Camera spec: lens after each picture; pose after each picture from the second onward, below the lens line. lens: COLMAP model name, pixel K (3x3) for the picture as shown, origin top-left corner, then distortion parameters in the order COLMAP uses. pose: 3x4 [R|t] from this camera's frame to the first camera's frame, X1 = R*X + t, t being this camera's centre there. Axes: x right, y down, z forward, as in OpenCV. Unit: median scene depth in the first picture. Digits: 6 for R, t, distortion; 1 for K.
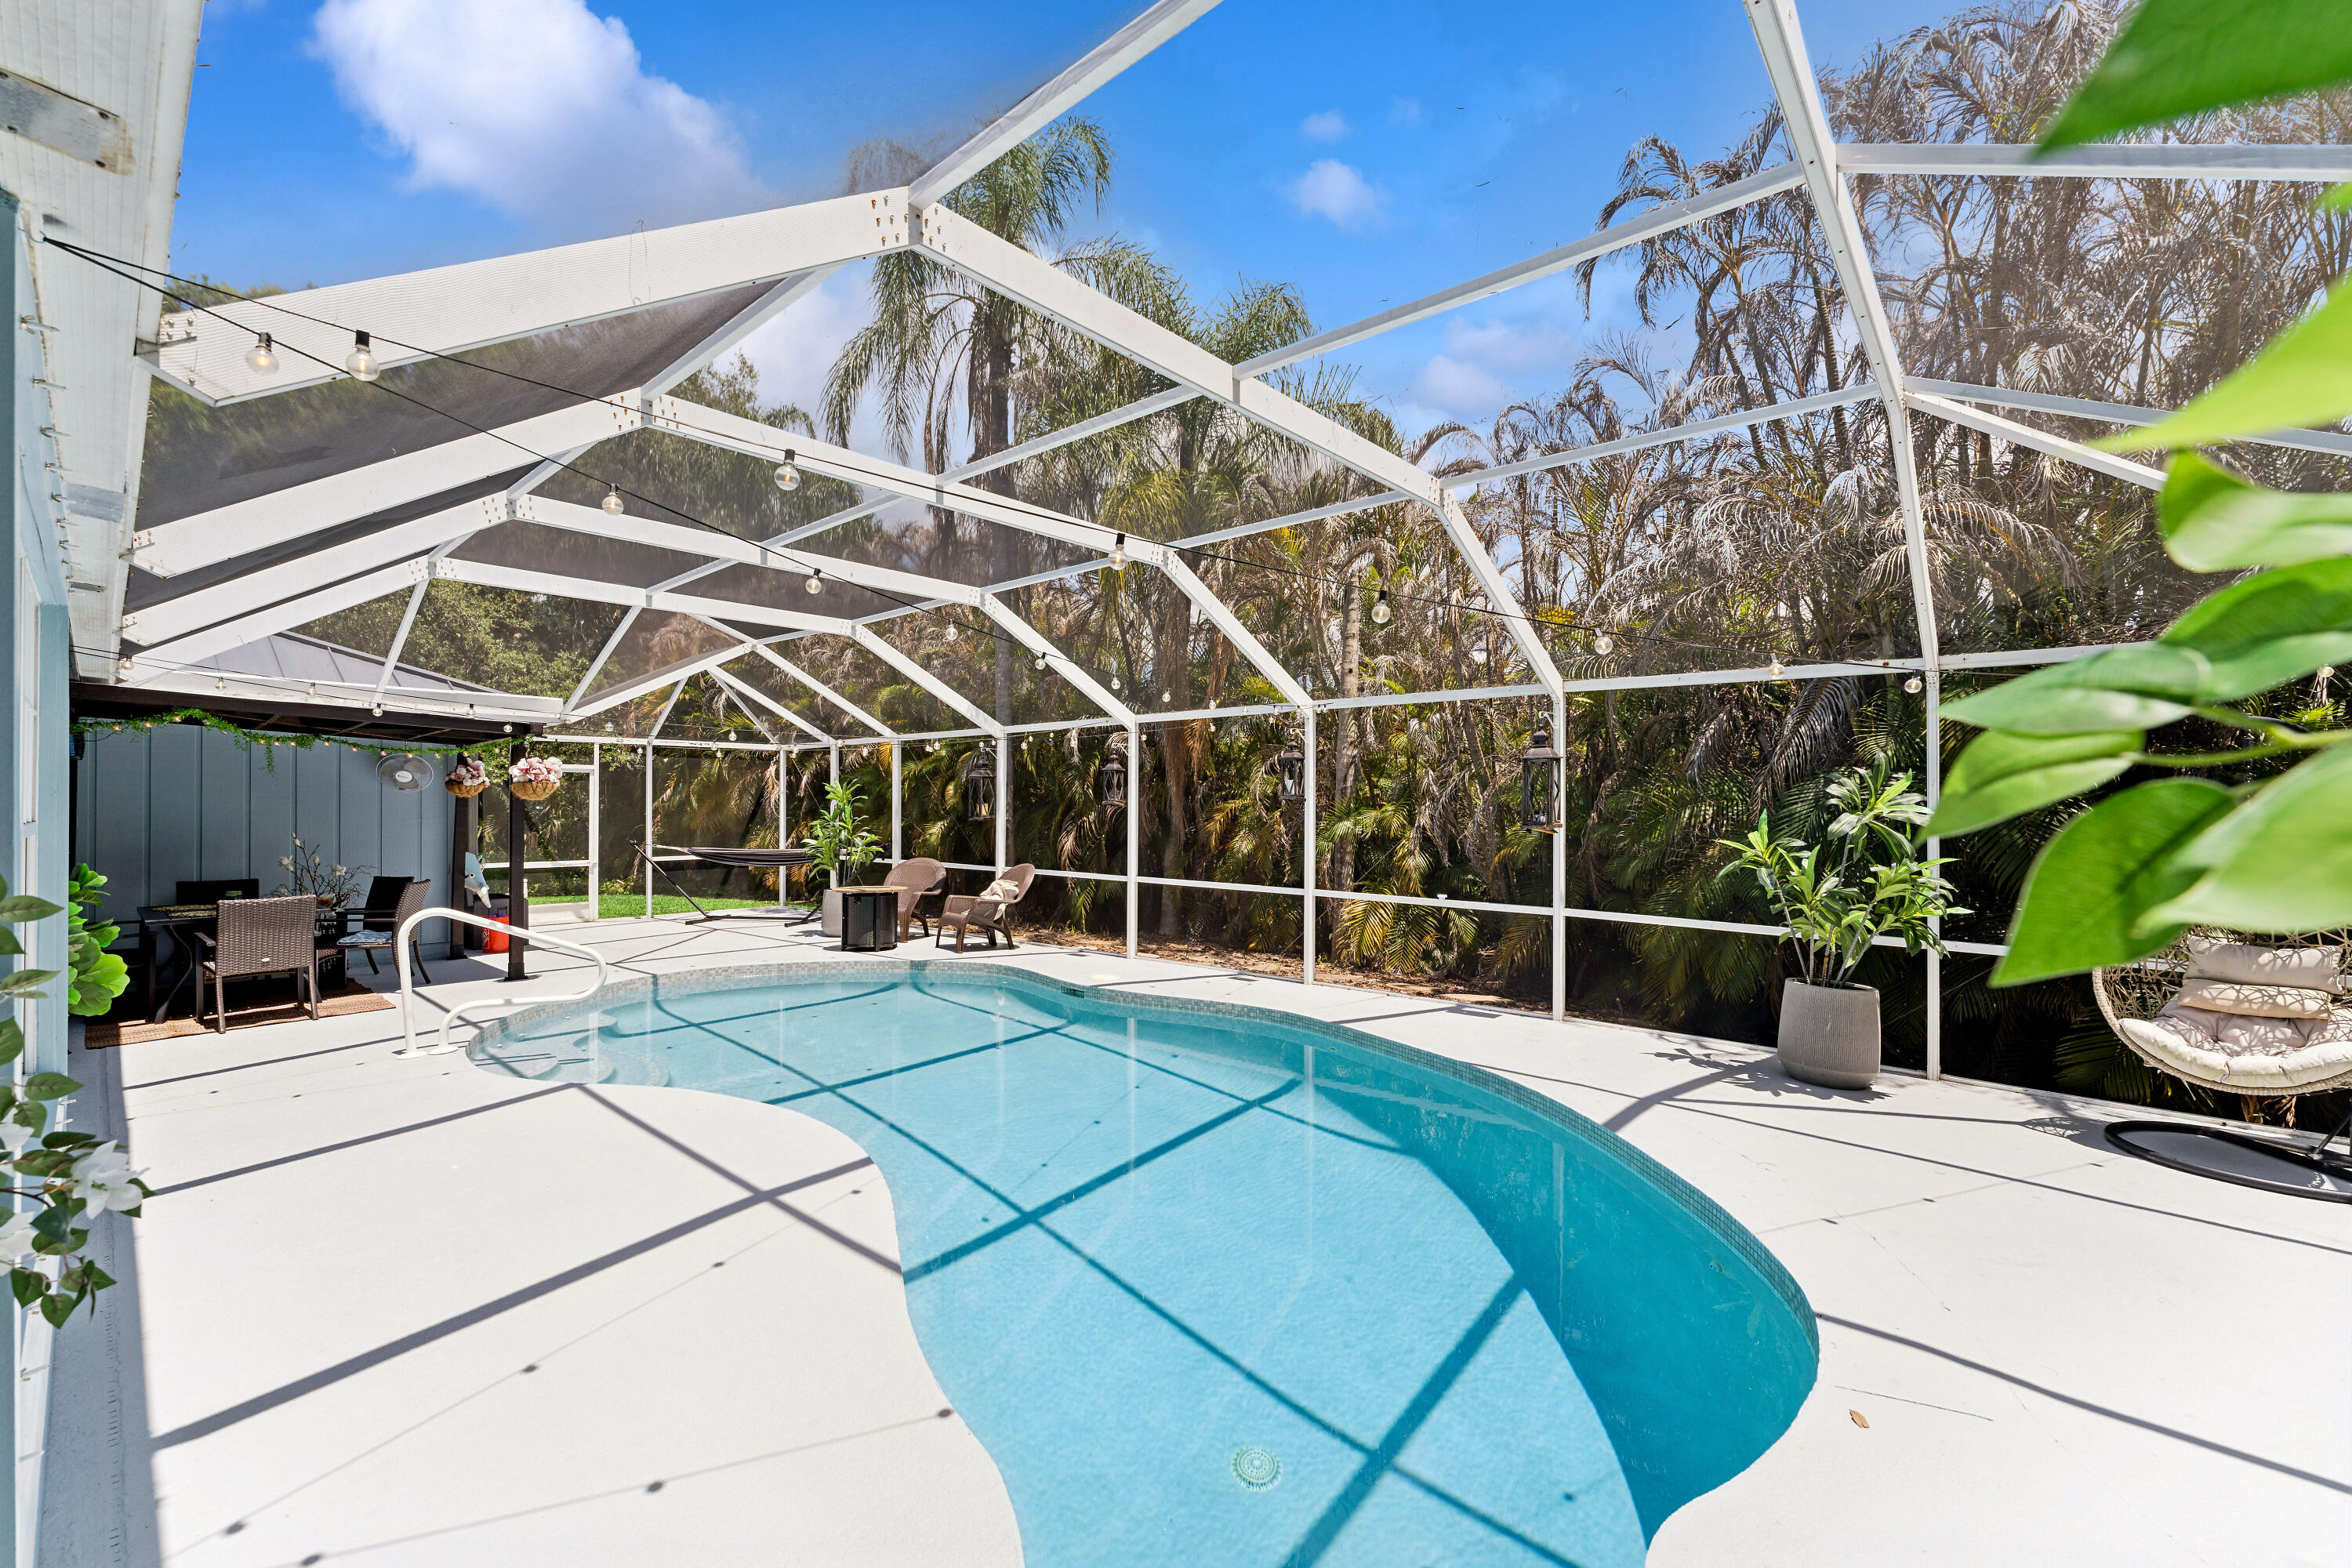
lens RADIAL K [[955.2, 0, 1176.7], [0, 955.2, 778.1], [0, 0, 1]] dist [-0.001396, -0.000238]
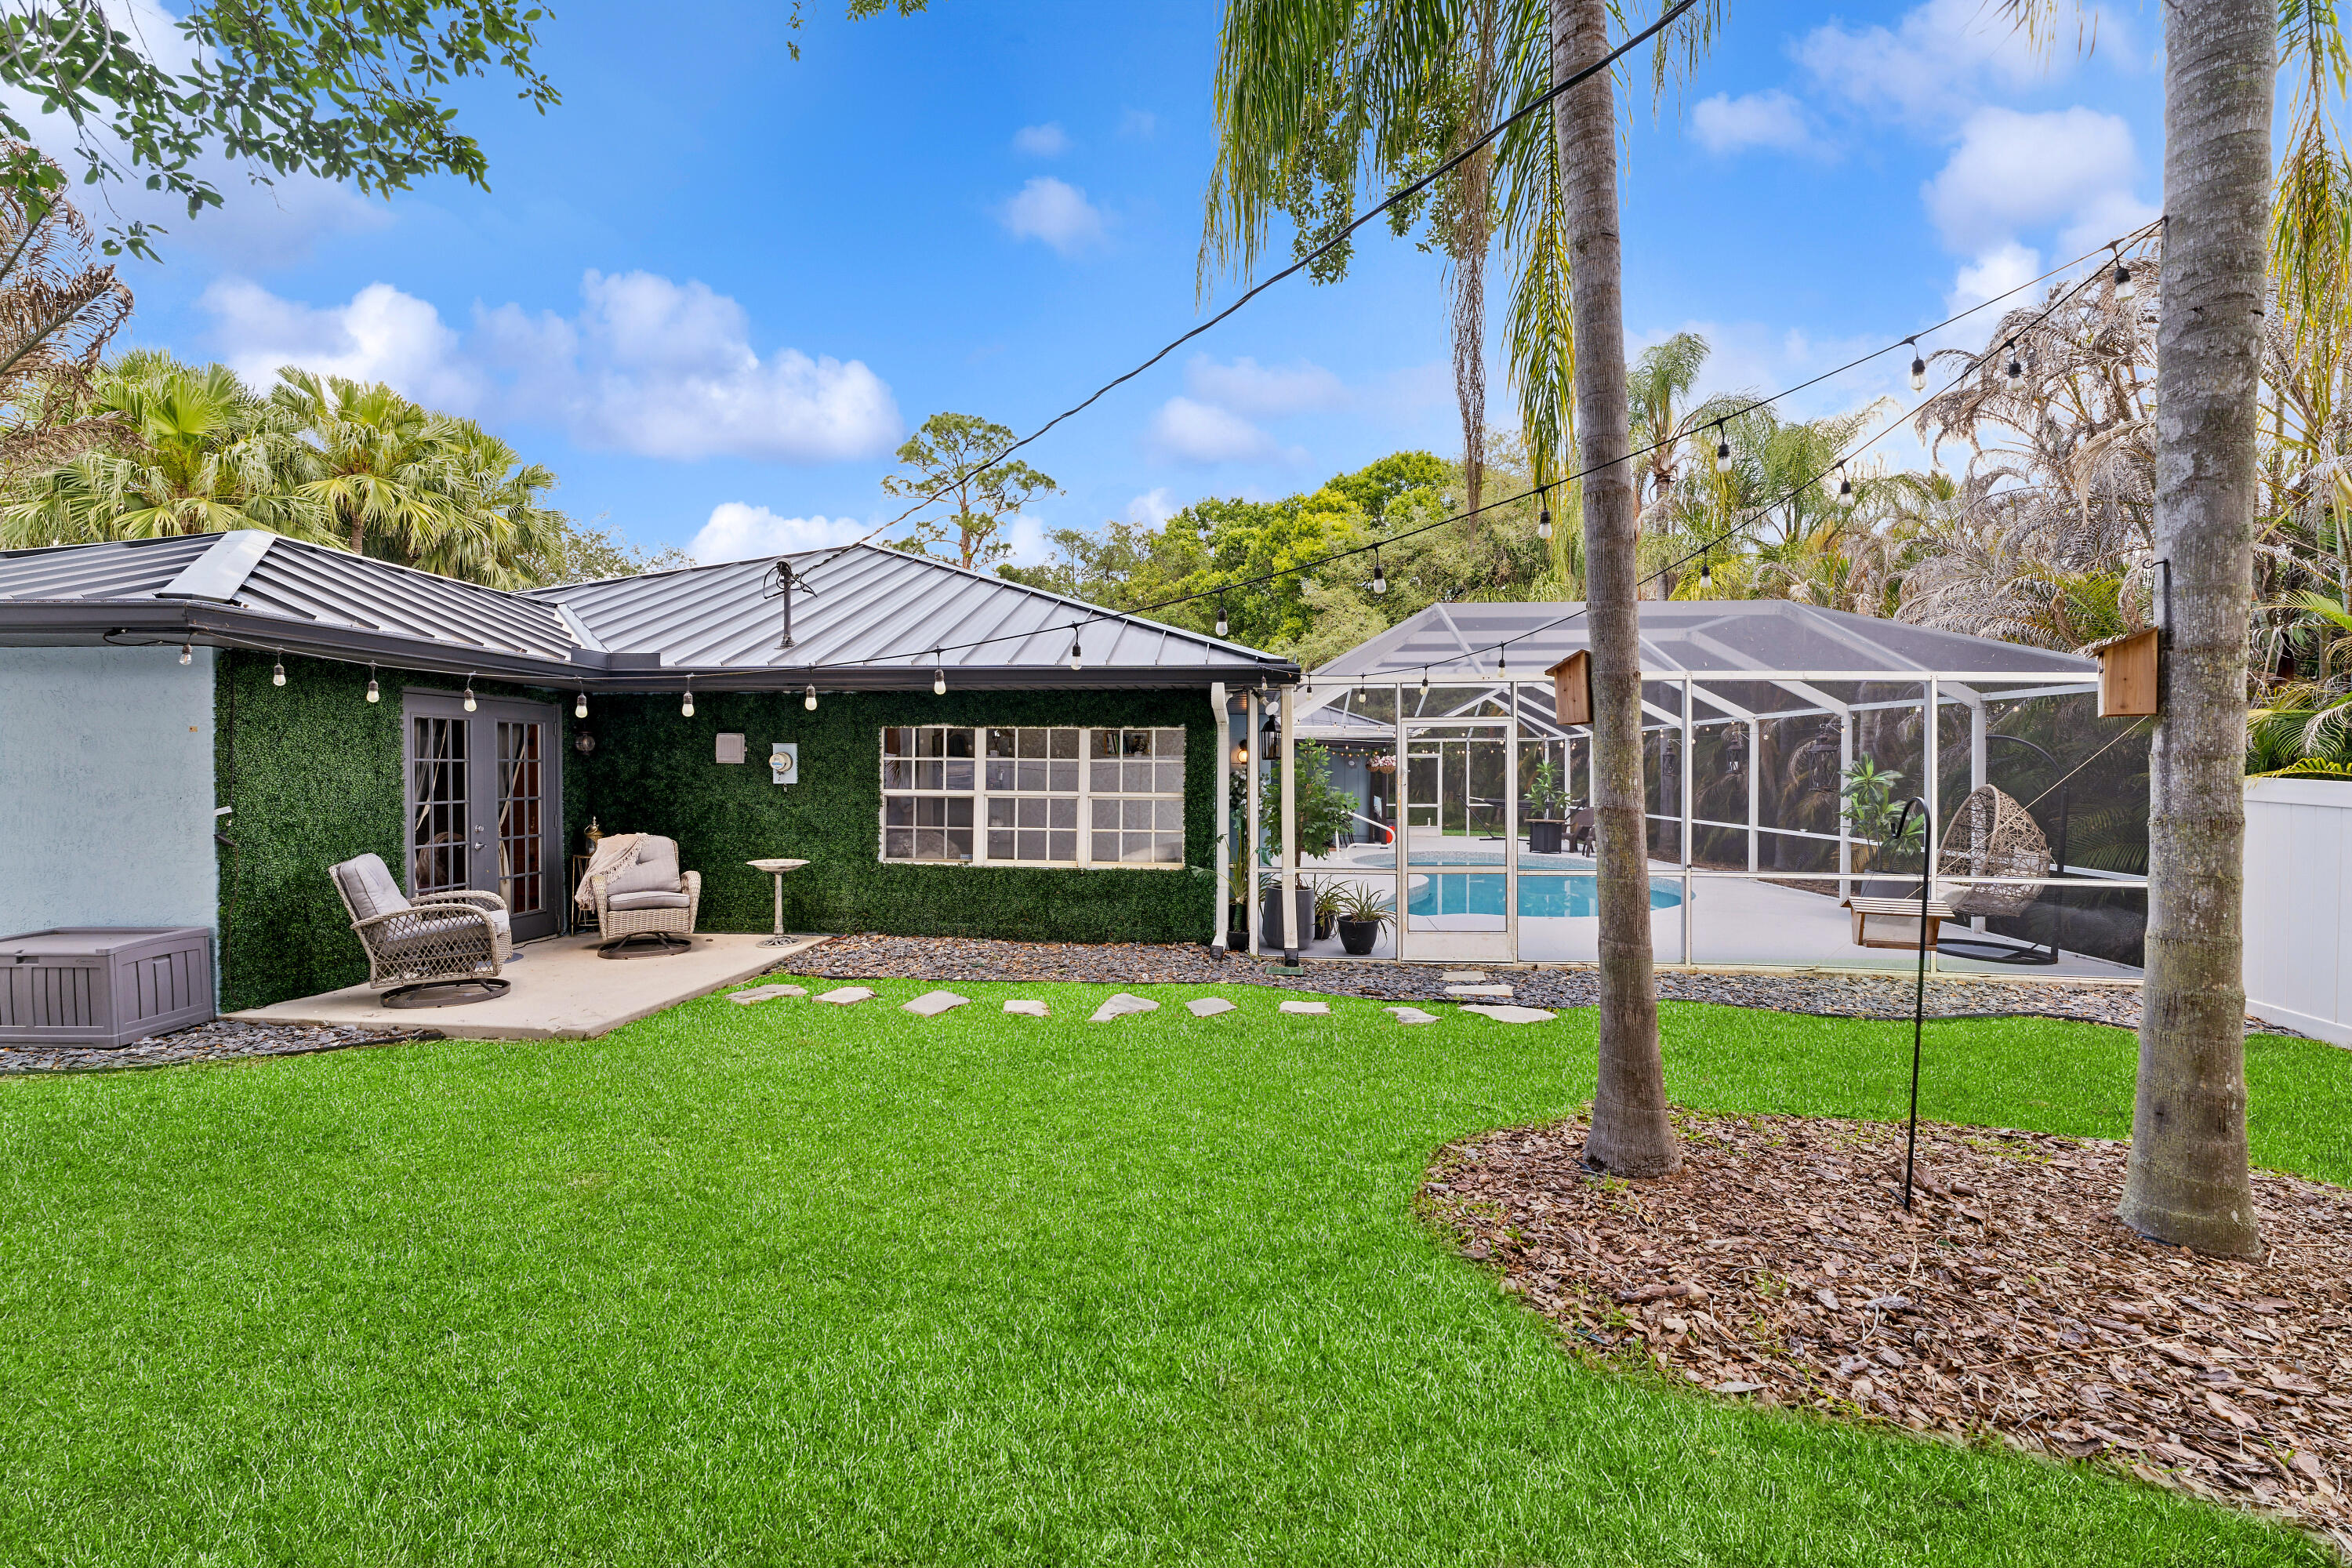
lens RADIAL K [[953.0, 0, 1169.4], [0, 953.0, 790.0], [0, 0, 1]] dist [0.004715, -0.000315]
pose [[0.600429, 0.014392, -0.799549, 0.806671], [0.023892, 0.999069, 0.035925, -0.031147], [0.799321, -0.040673, 0.599526, -0.783635]]
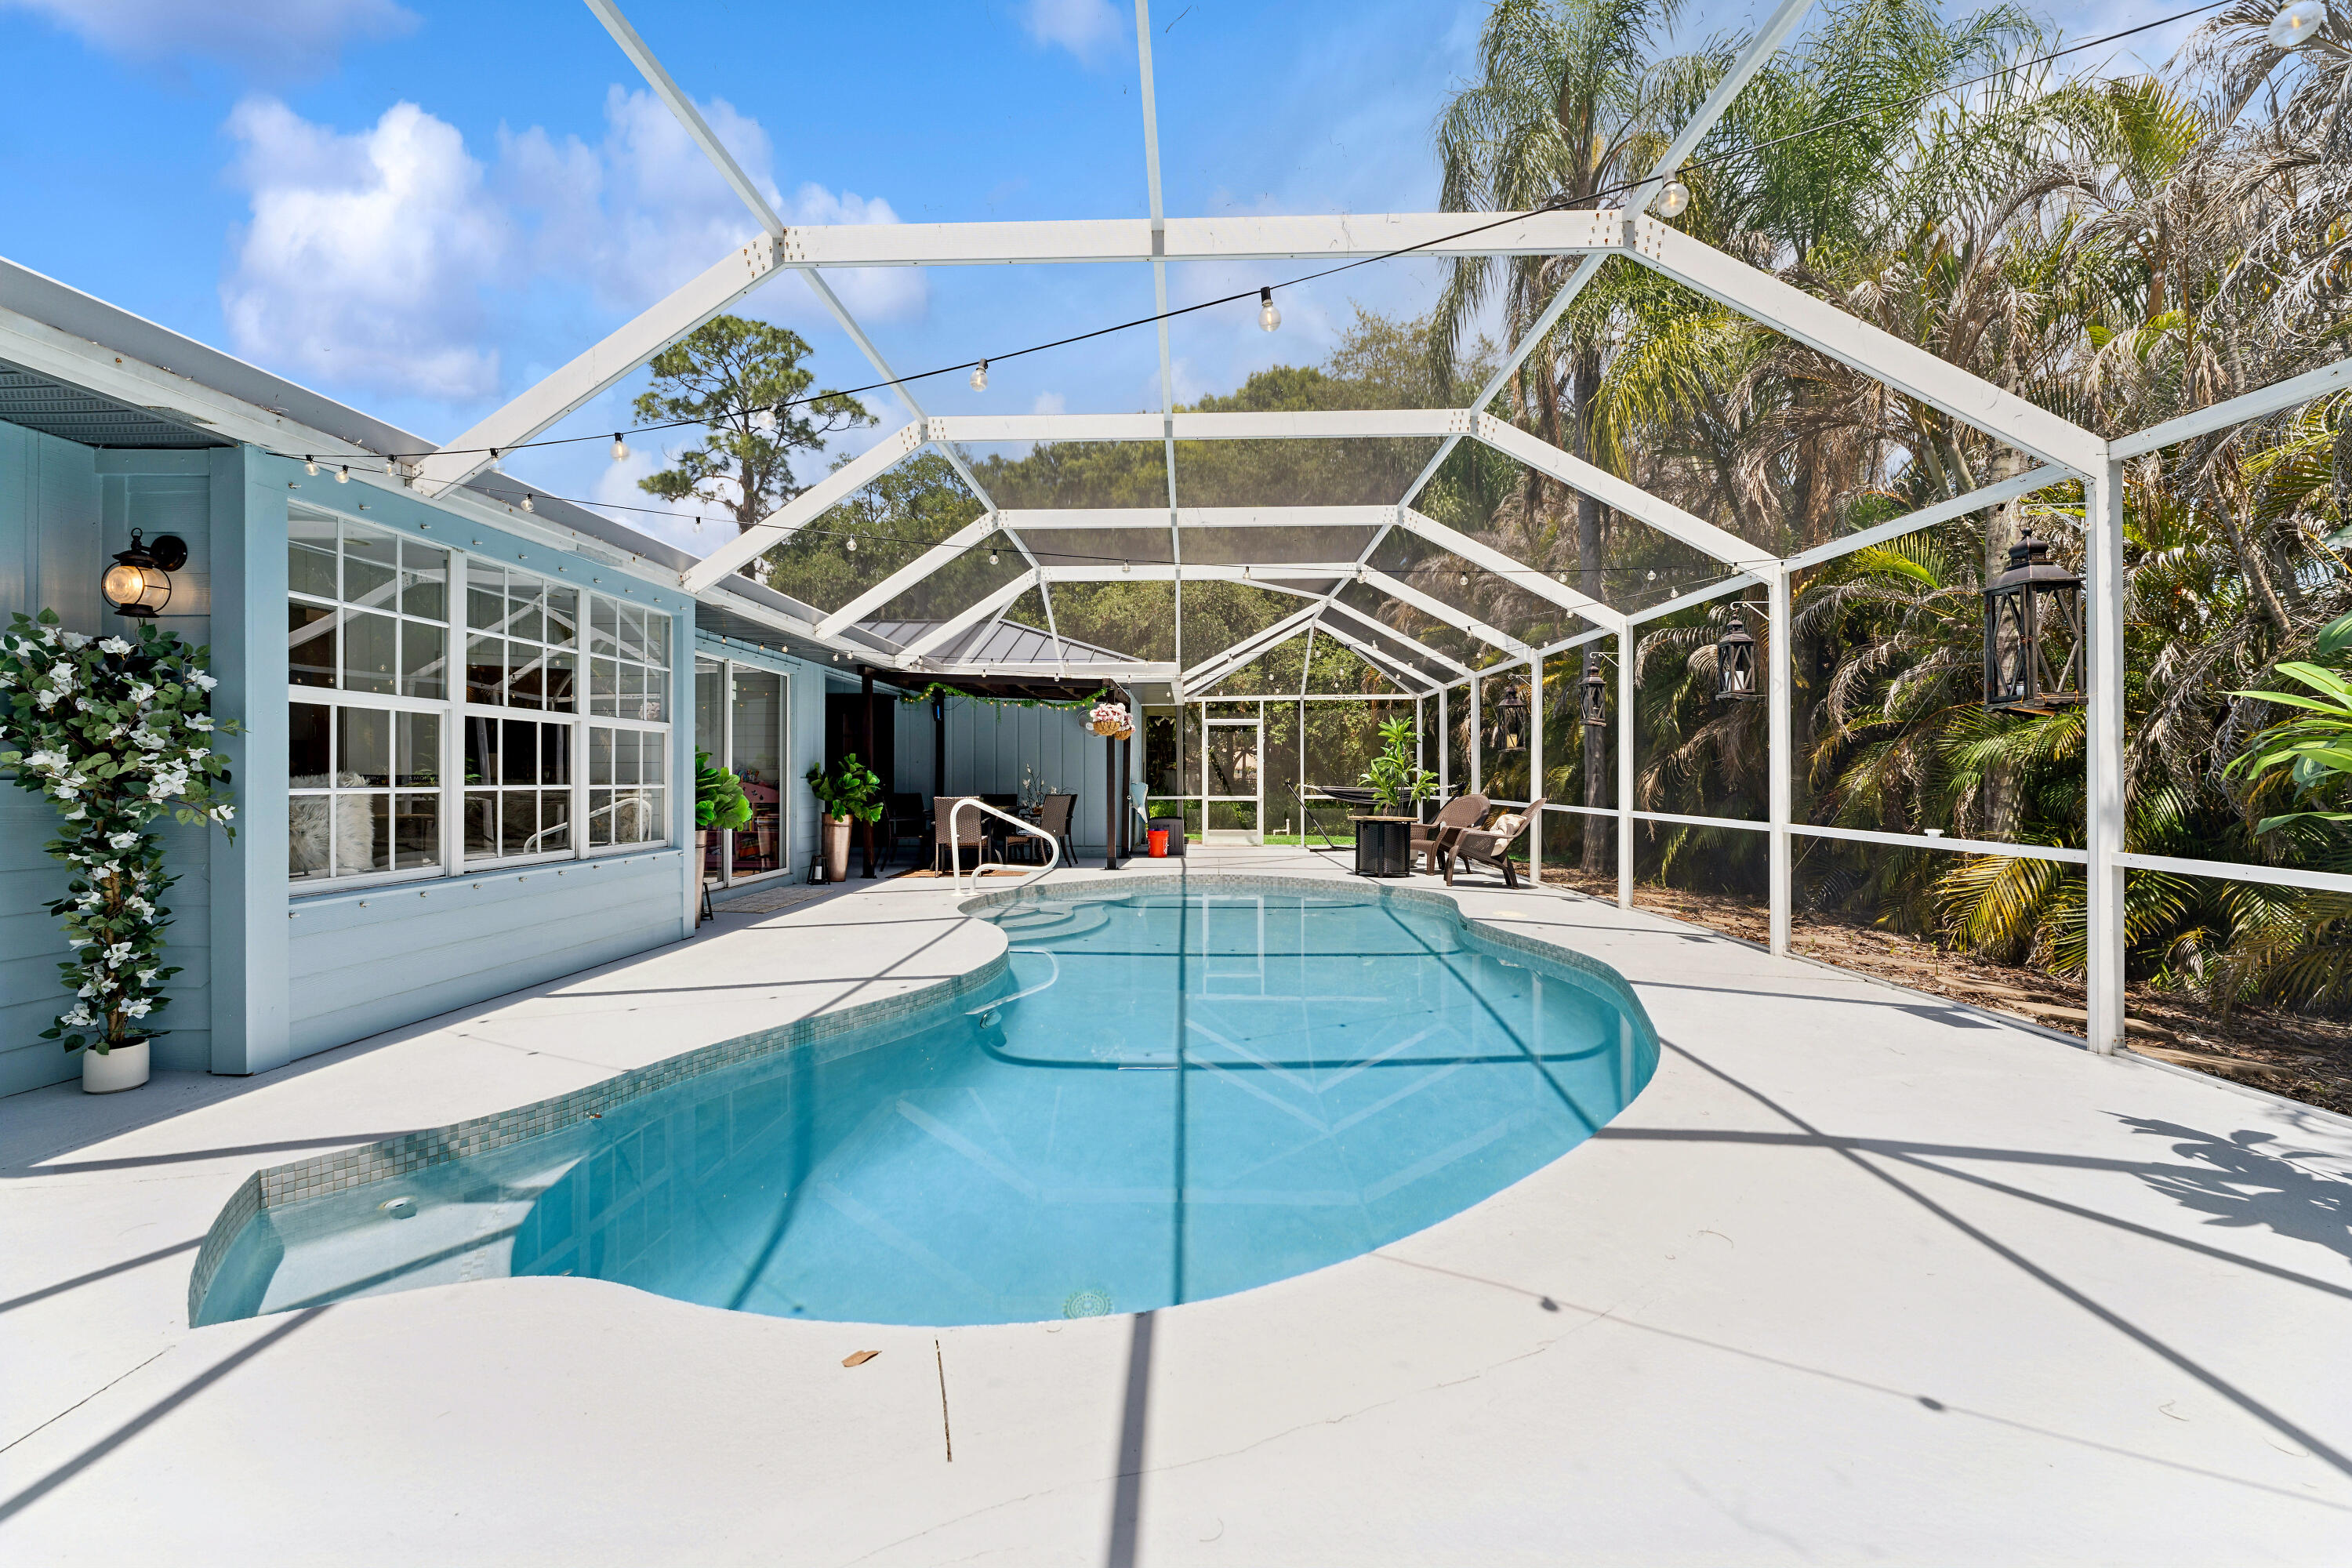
lens RADIAL K [[955.2, 0, 1176.7], [0, 955.2, 778.1], [0, 0, 1]] dist [-0.001396, -0.000238]
pose [[0.640829, -0.003154, -0.767677, 0.366837], [0.025280, 0.999536, 0.016996, 0.054376], [0.767267, -0.030299, 0.640611, 0.183501]]
